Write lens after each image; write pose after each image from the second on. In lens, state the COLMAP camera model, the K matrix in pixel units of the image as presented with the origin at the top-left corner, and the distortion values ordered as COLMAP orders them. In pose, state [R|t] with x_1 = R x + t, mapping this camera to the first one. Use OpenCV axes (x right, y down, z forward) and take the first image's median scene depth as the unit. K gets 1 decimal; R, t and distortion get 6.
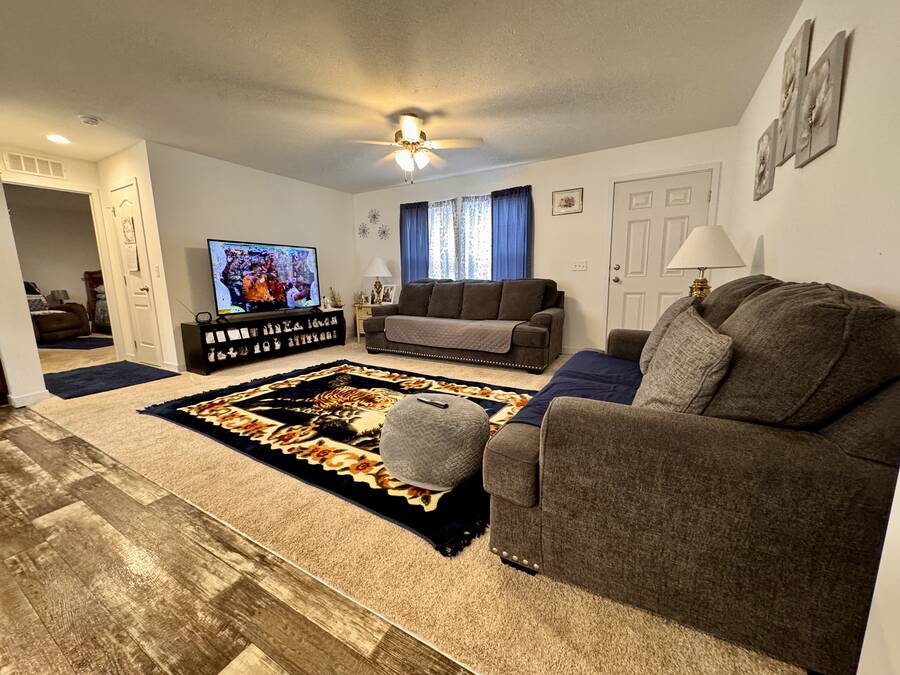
lens RADIAL K [[361.3, 0, 450.4], [0, 361.3, 336.6], [0, 0, 1]] dist [0.000797, 0.000122]
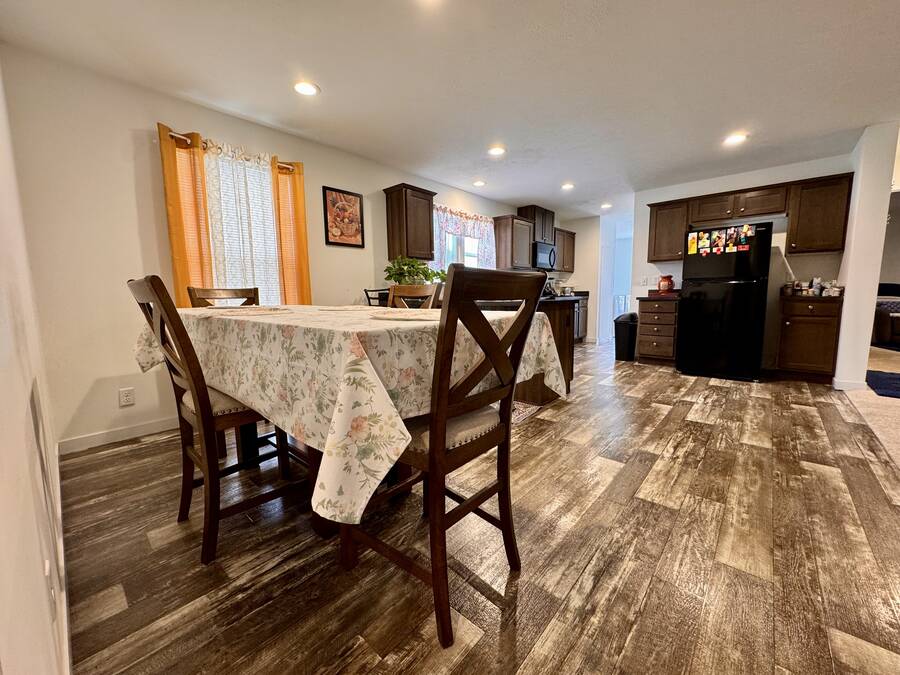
lens RADIAL K [[361.3, 0, 452.3], [0, 361.3, 336.1], [0, 0, 1]] dist [0.000797, 0.000122]
pose [[-0.196470, 0.123085, -0.972754, 0.351495], [-0.139693, 0.978456, 0.152020, 0.032667], [0.970508, 0.165755, -0.175043, -0.096838]]
